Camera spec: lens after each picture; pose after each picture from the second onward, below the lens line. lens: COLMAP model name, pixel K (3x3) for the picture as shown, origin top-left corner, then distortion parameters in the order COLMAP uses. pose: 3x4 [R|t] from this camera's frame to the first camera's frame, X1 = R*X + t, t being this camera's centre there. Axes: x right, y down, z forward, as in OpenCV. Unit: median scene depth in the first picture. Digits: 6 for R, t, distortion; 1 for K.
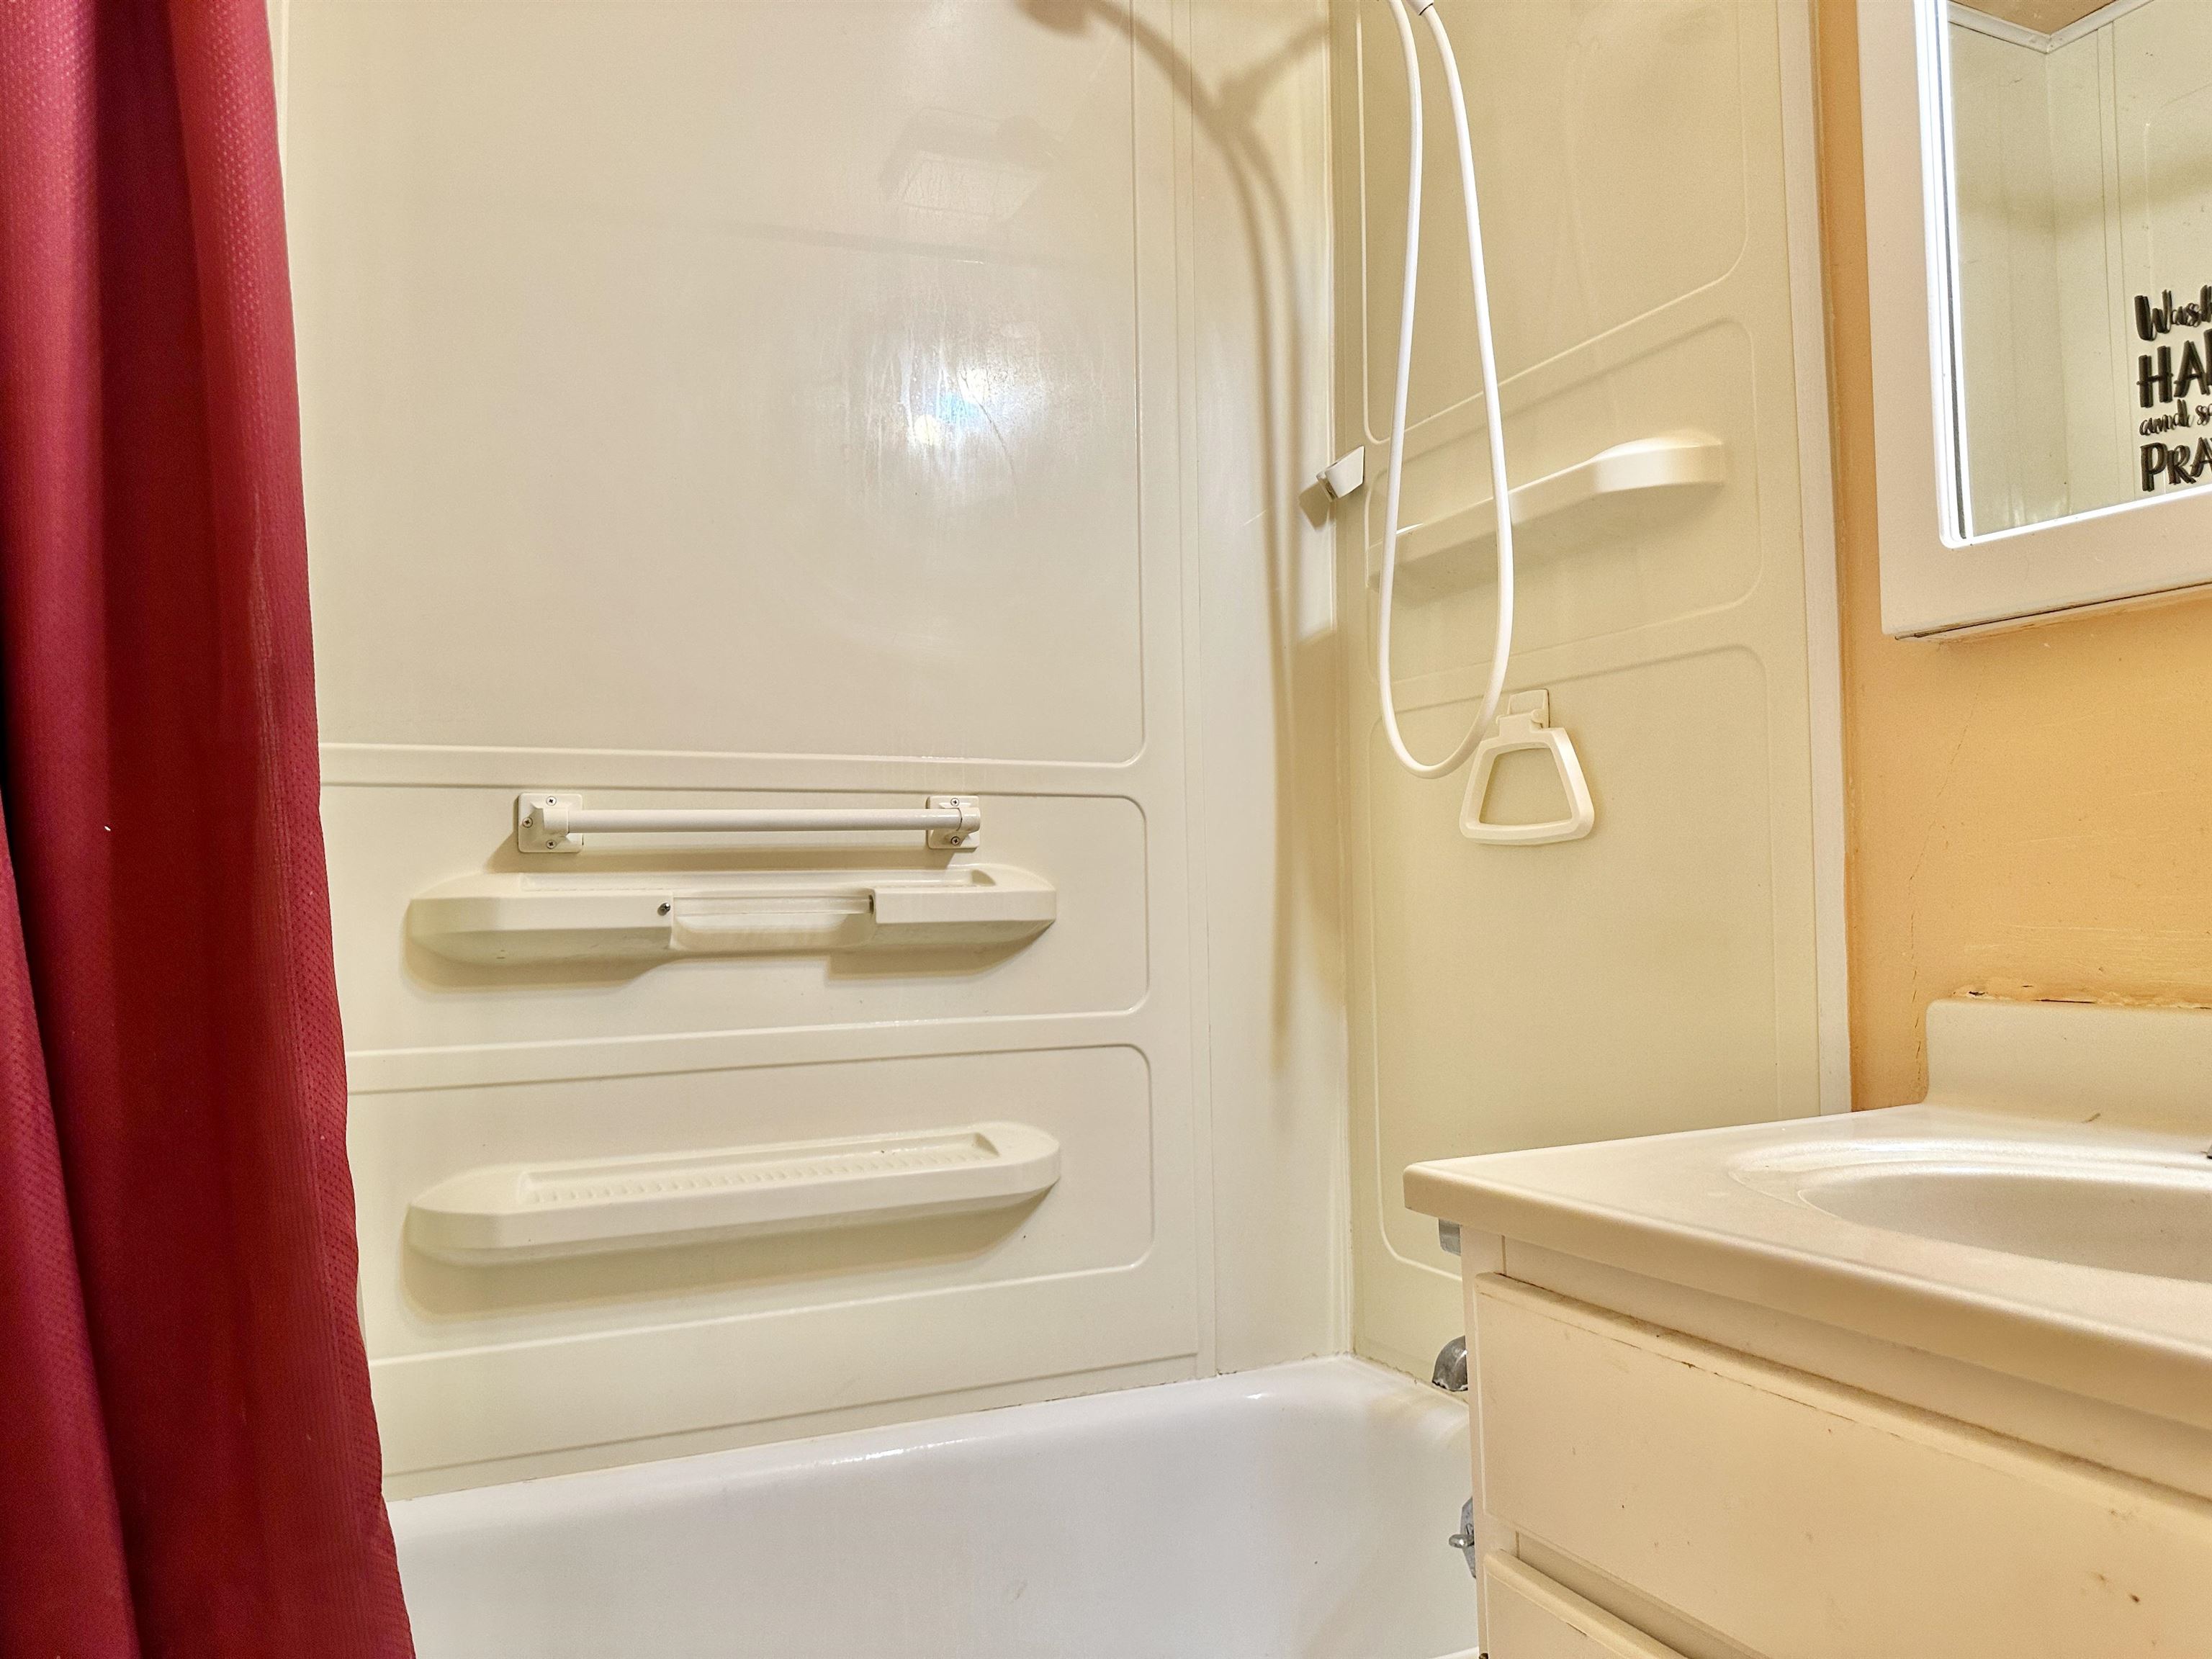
lens RADIAL K [[1549.0, 0, 1093.3], [0, 1549.0, 828.4], [0, 0, 1]] dist [0.062299, -0.045830]
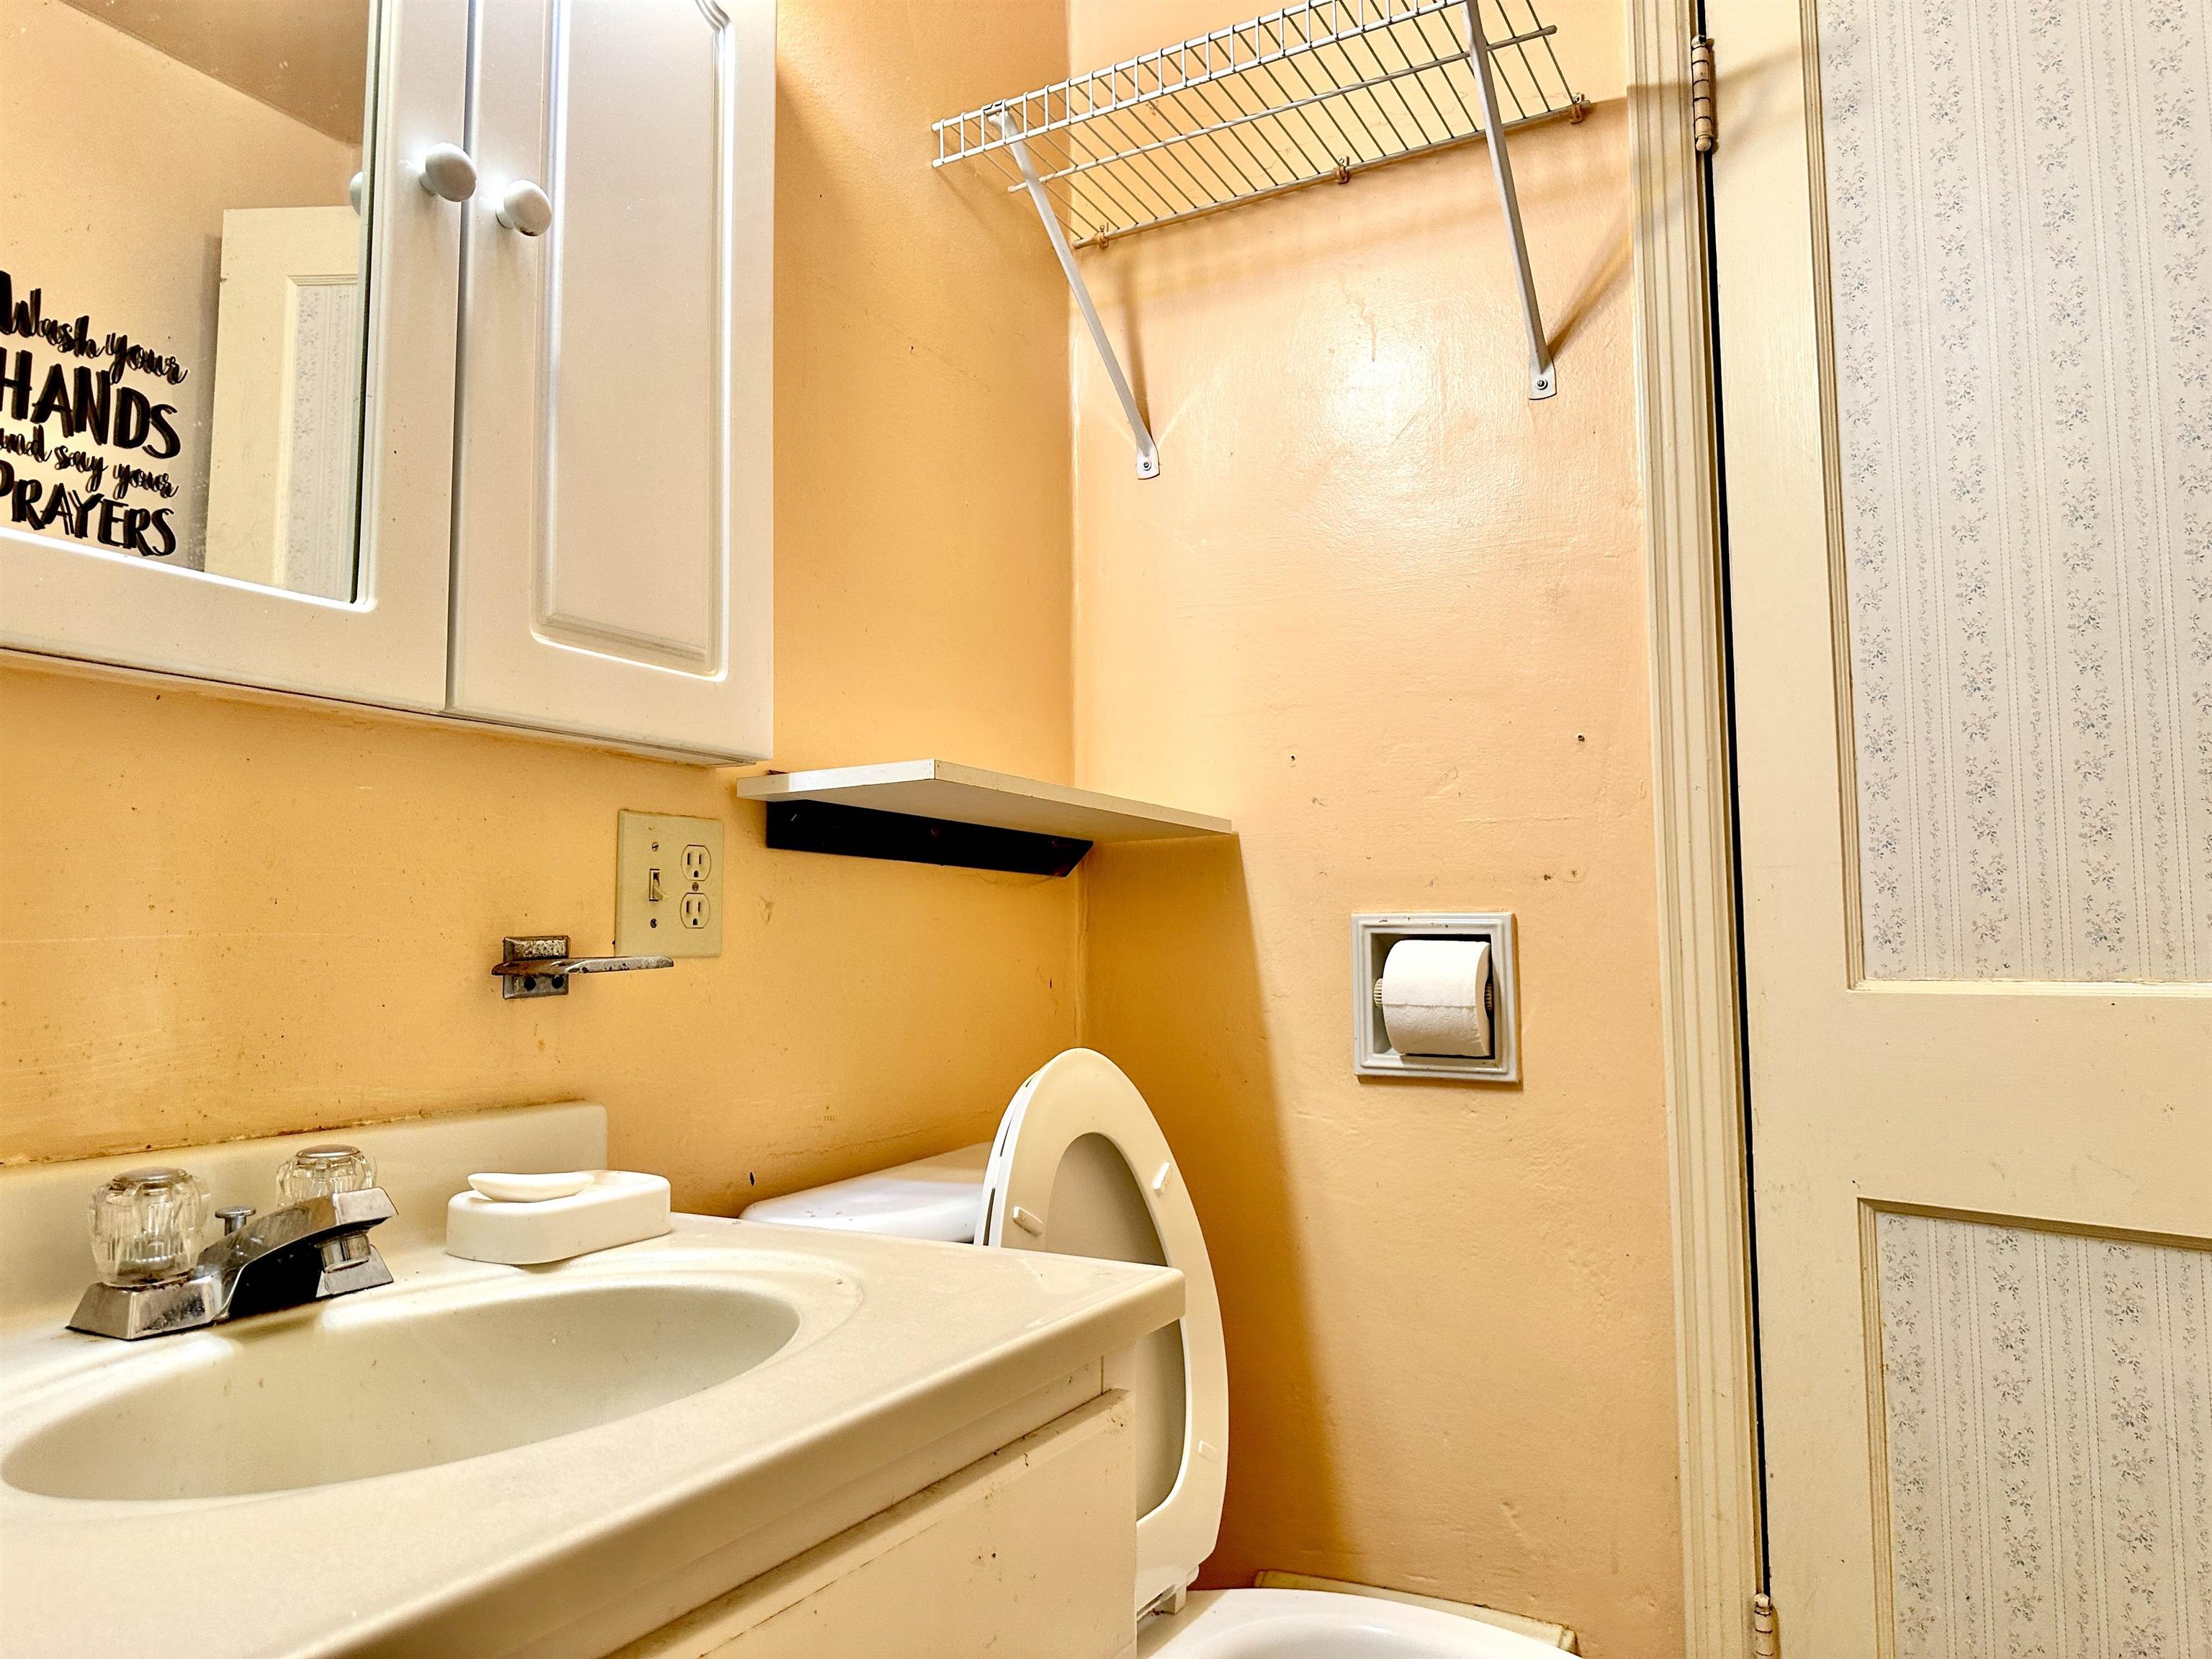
lens RADIAL K [[1549.0, 0, 1093.3], [0, 1549.0, 828.4], [0, 0, 1]] dist [0.062299, -0.045830]
pose [[-0.599198, 0.095876, 0.794839, -0.232279], [-0.016458, 0.991119, -0.131958, 0.030745], [-0.800432, -0.092150, -0.592299, 0.866328]]
